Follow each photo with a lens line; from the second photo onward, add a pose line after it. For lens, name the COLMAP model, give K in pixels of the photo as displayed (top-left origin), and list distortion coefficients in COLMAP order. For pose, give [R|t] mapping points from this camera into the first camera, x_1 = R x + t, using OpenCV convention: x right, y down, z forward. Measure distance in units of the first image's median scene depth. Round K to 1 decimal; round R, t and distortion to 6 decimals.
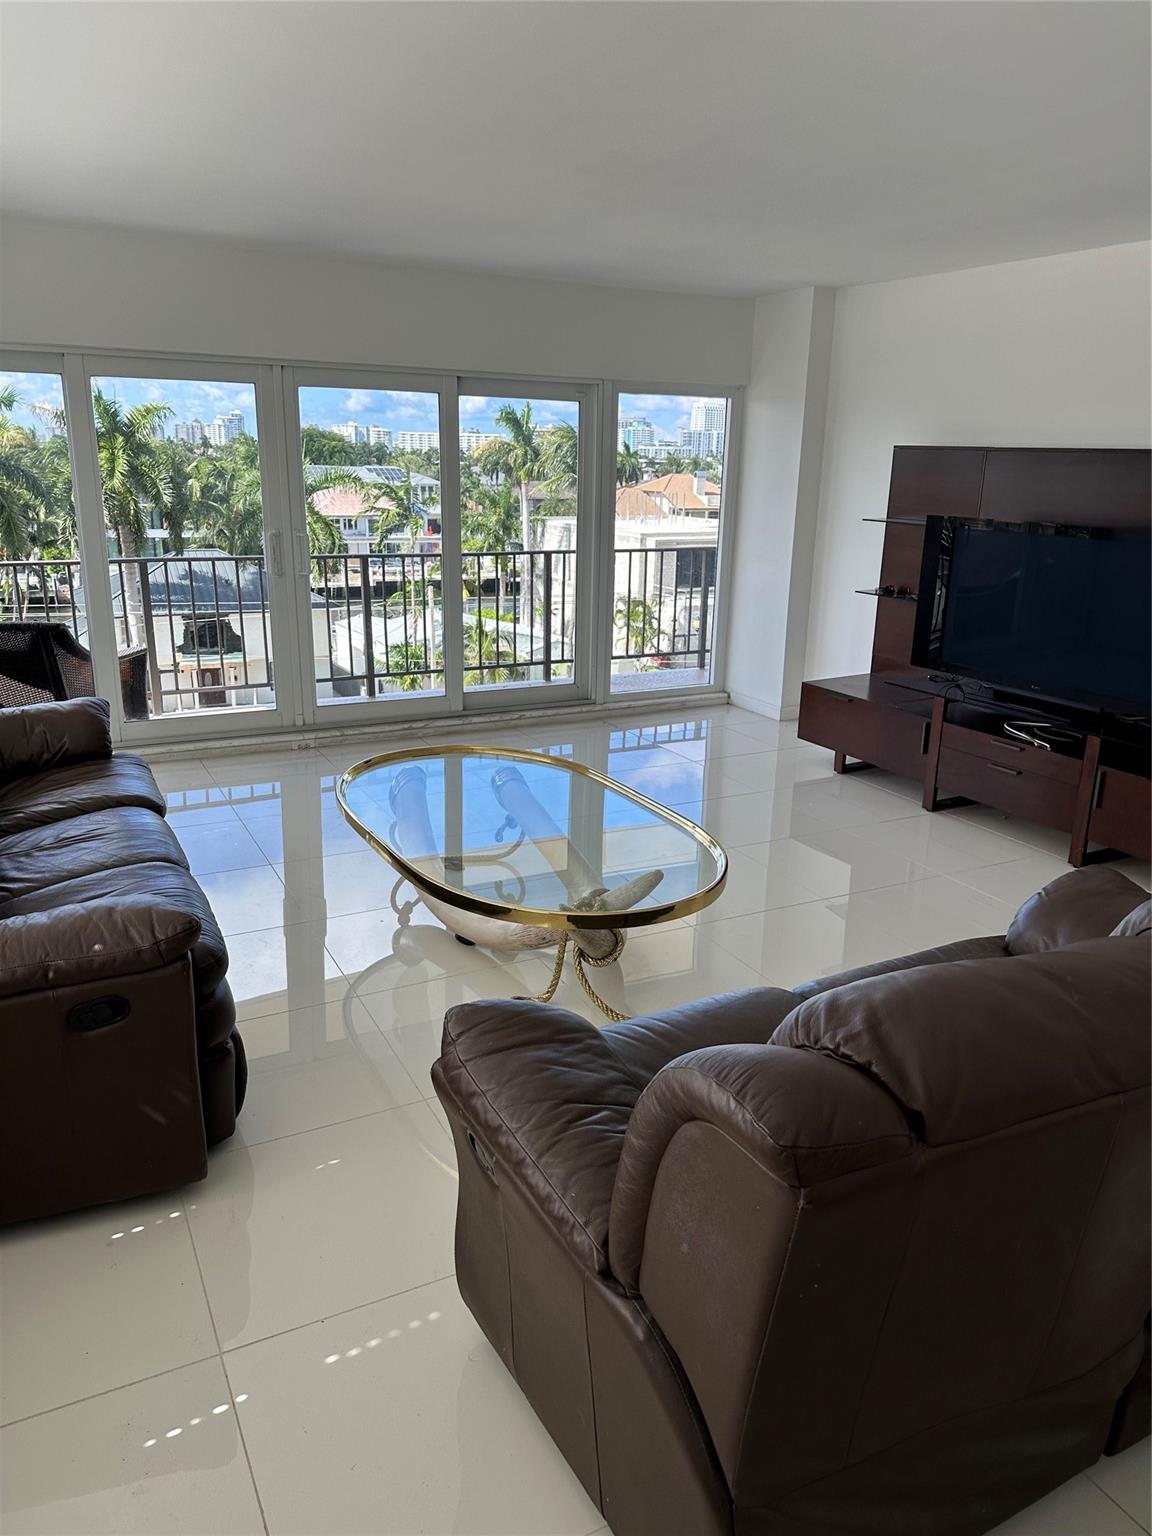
lens RADIAL K [[1075.0, 0, 583.2], [0, 1075.0, 775.8], [0, 0, 1]] dist [0.066352, -0.088764]
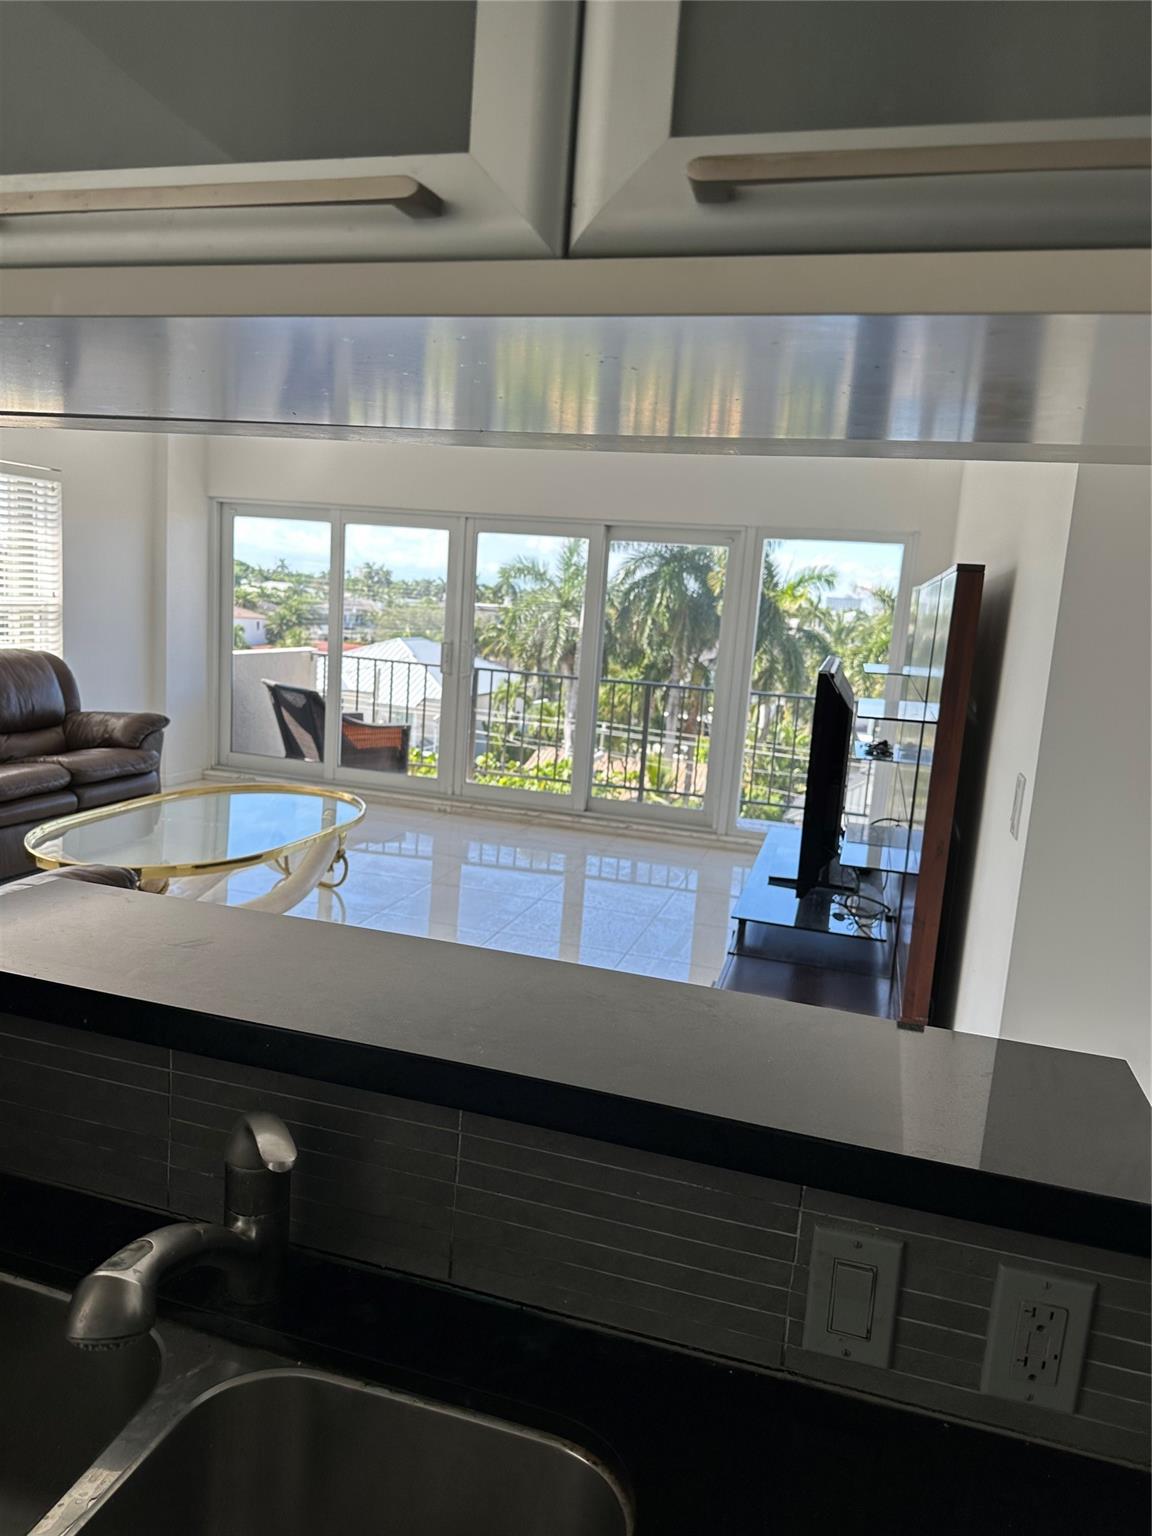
lens RADIAL K [[1075.0, 0, 583.2], [0, 1075.0, 775.8], [0, 0, 1]] dist [0.066352, -0.088764]
pose [[0.711924, 0.145170, -0.687088, 0.737482], [-0.248698, 0.967110, -0.053353, -0.041617], [0.656745, 0.208861, 0.724612, 0.210517]]
